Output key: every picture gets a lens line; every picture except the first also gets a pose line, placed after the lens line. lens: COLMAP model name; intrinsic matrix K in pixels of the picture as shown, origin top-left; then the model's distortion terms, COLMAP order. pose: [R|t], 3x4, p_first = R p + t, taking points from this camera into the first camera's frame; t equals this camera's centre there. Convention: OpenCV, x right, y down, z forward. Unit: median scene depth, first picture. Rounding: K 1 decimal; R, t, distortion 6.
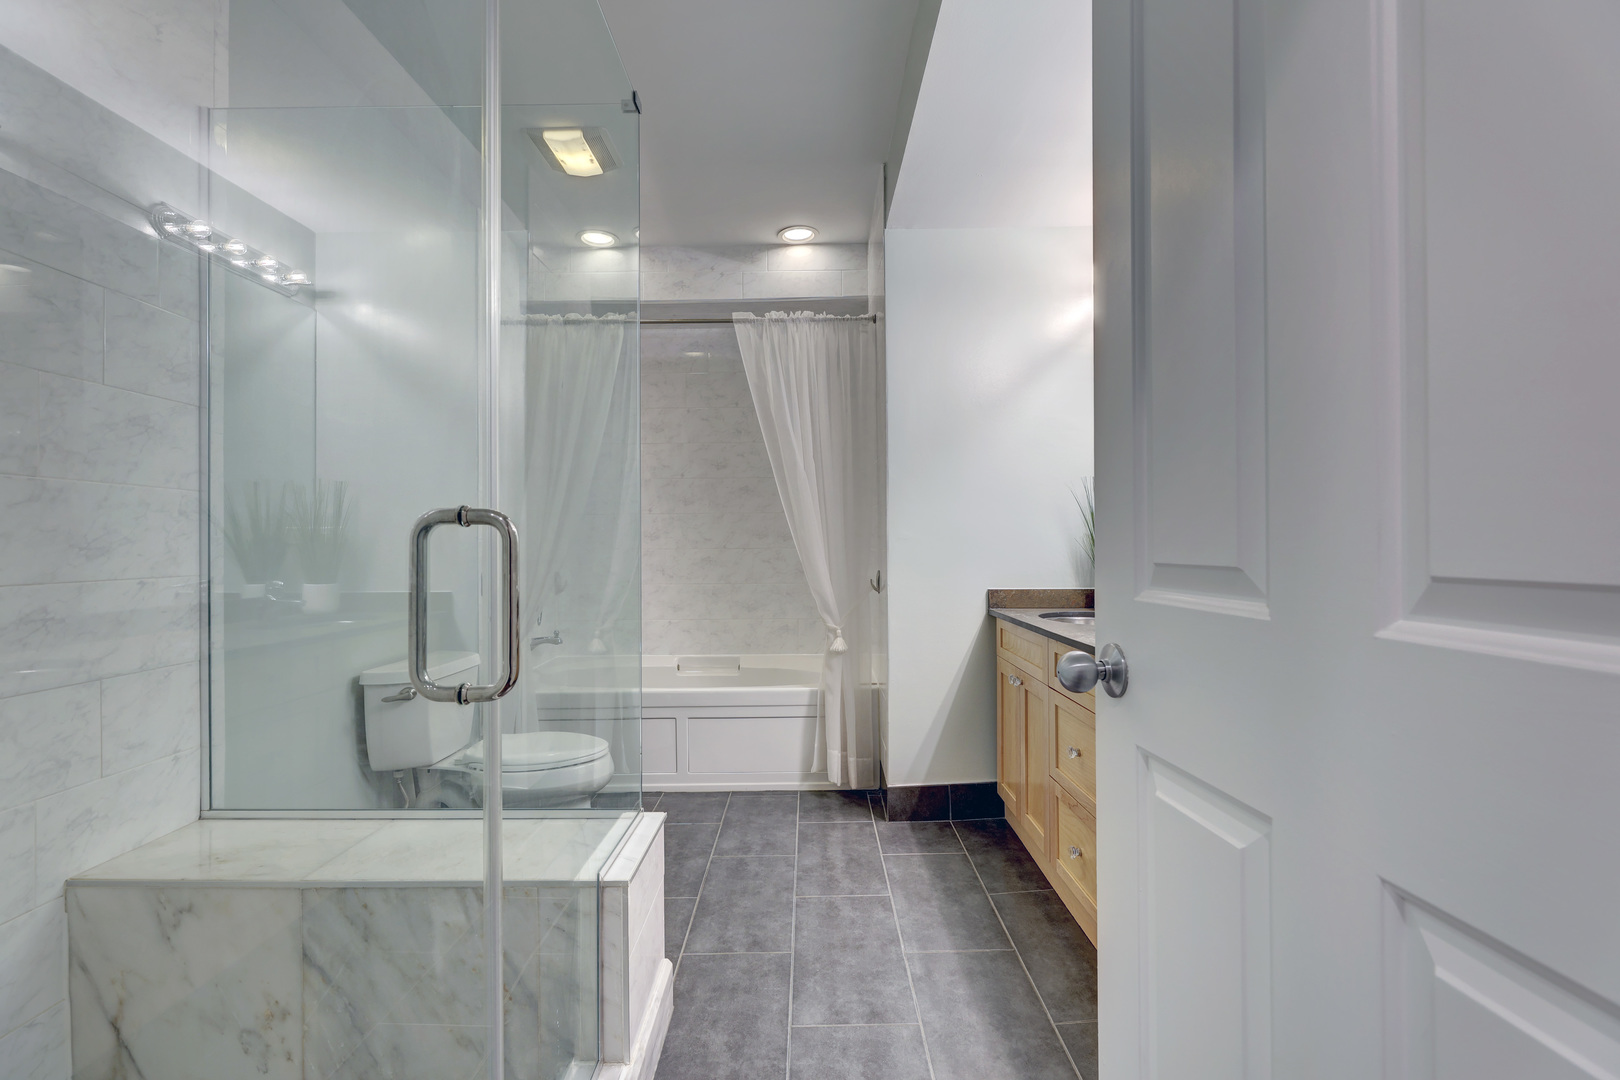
lens RADIAL K [[738.3, 0, 810.0], [0, 738.3, 540.0], [0, 0, 1]] dist [-0.000593, -0.000260]
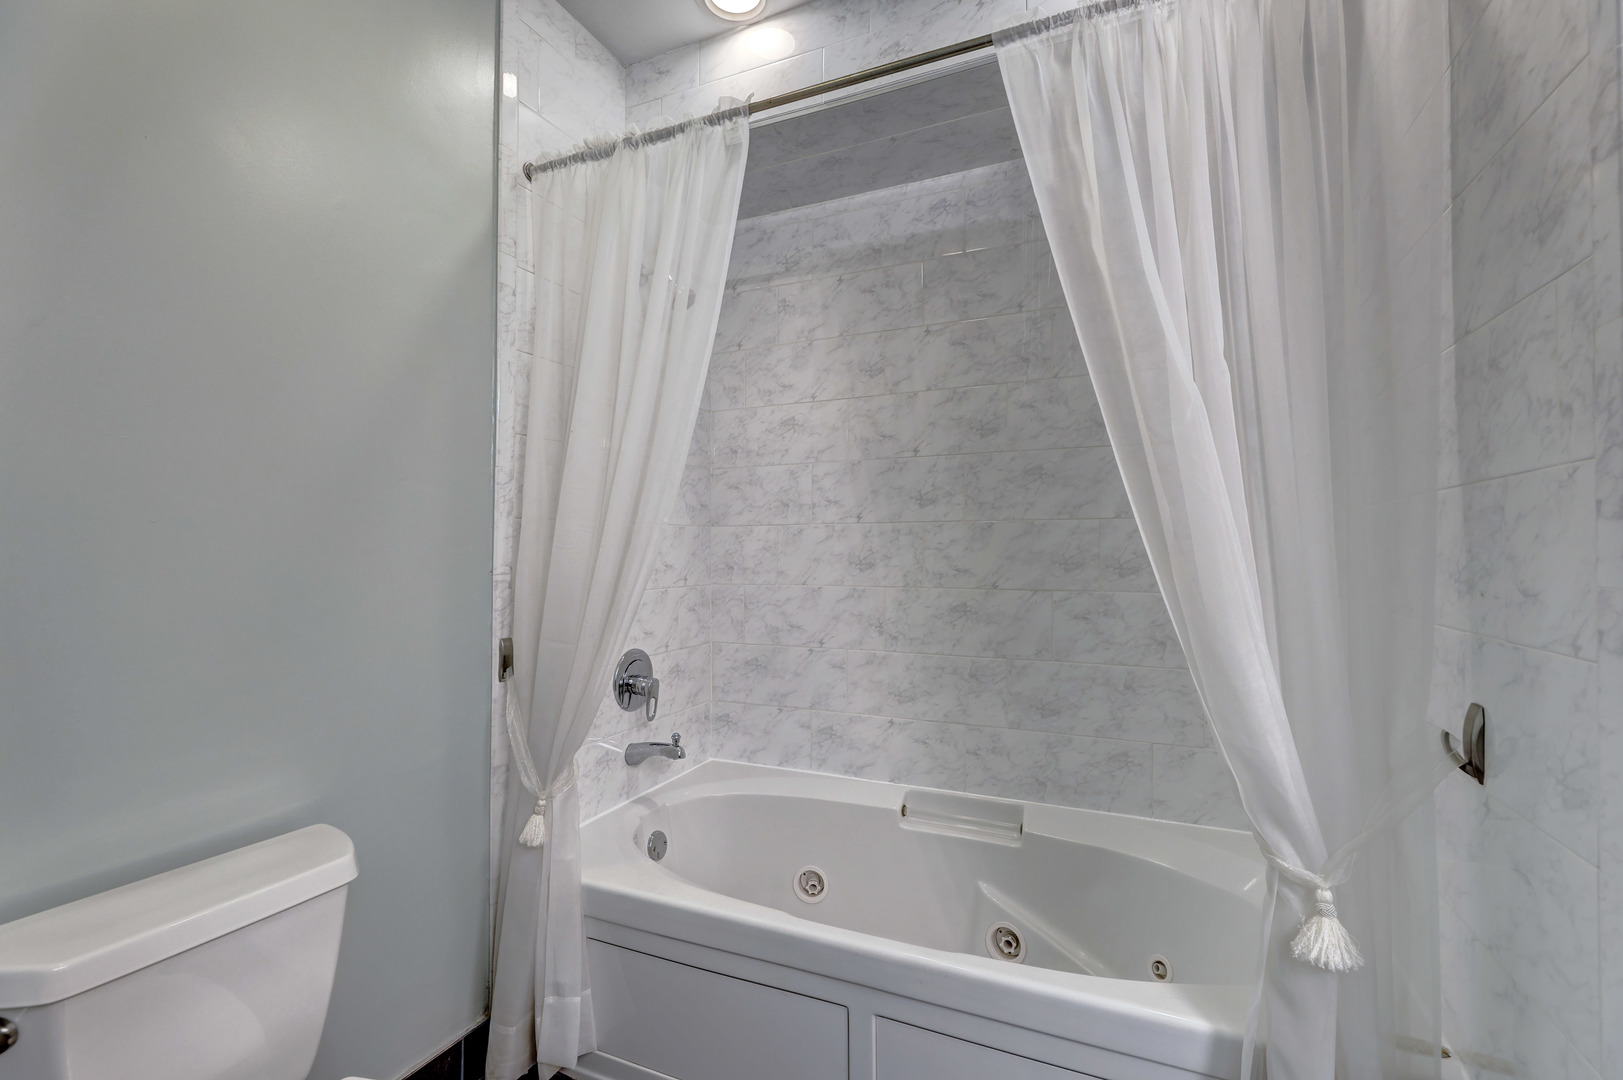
lens RADIAL K [[730.1, 0, 801.8], [0, 730.1, 549.1], [0, 0, 1]] dist [0.001206, 0.000188]
pose [[0.908835, 0.004490, -0.417132, -0.032956], [-0.003935, 0.999990, 0.002190, -0.021624], [0.417138, -0.000349, 0.908843, 0.617692]]
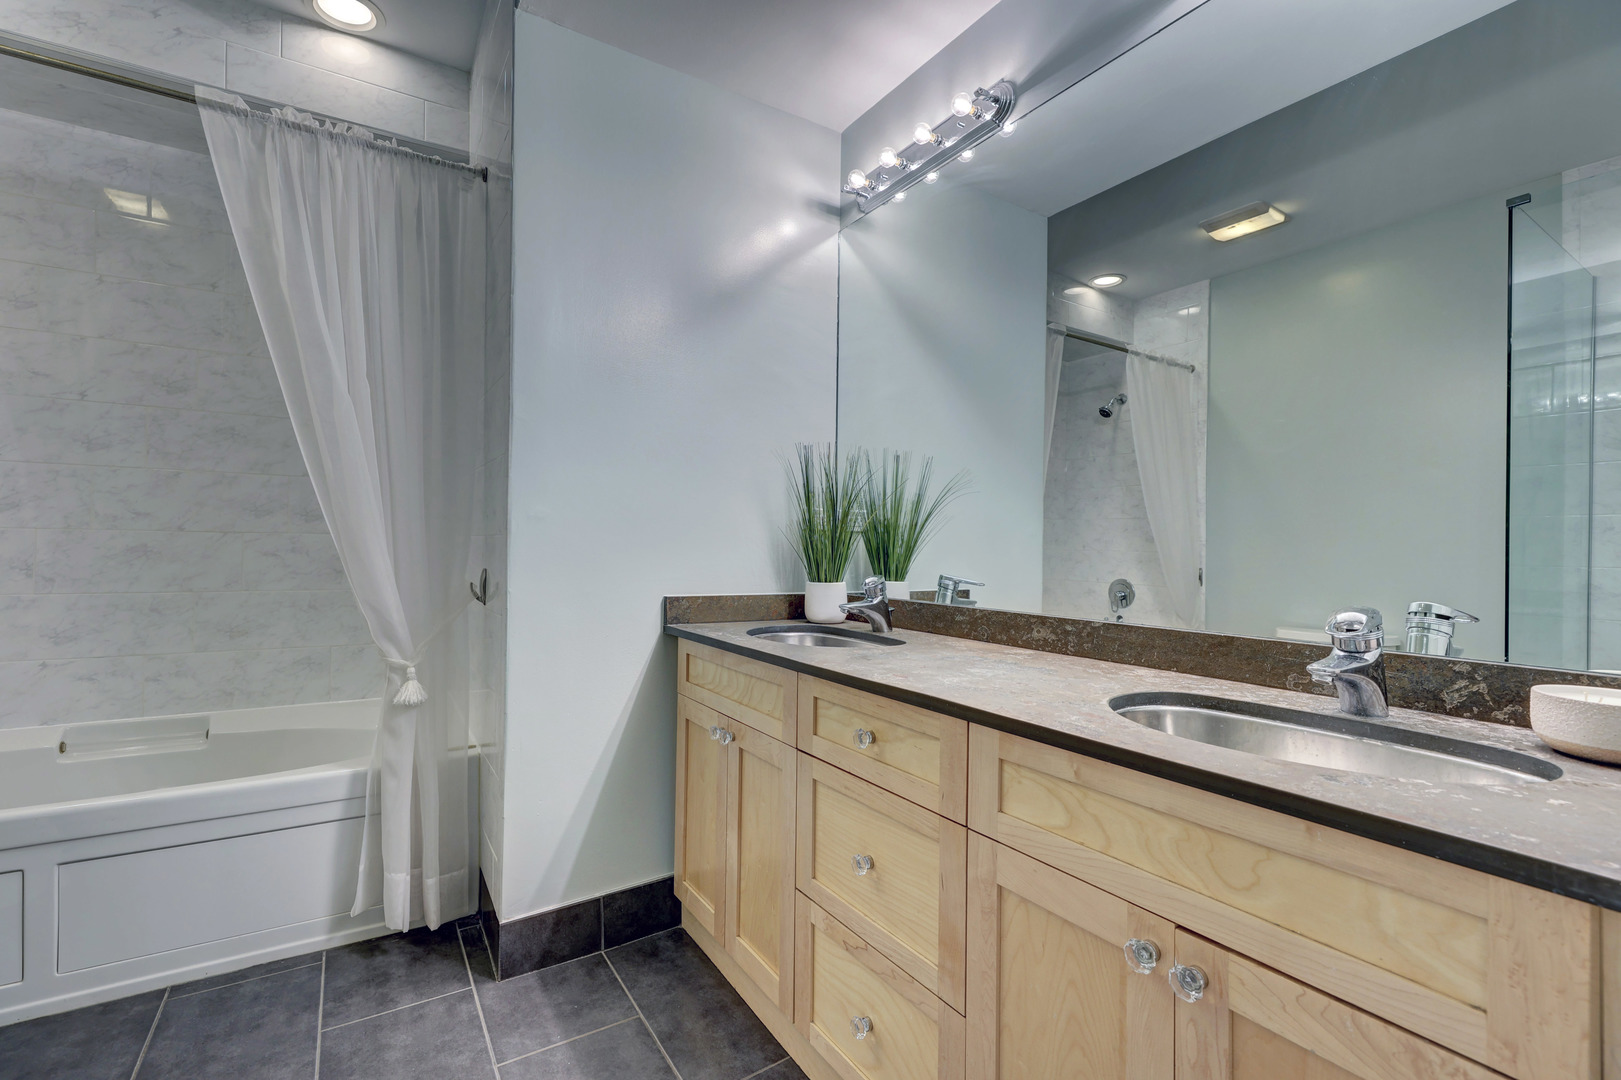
lens RADIAL K [[722.7, 0, 818.6], [0, 722.7, 546.6], [0, 0, 1]] dist [-0.000960, -0.000260]
pose [[0.840355, 0.019364, 0.541691, -0.002413], [-0.023232, 0.999730, 0.000303, 0.015540], [-0.541539, -0.012839, 0.840578, 0.324679]]
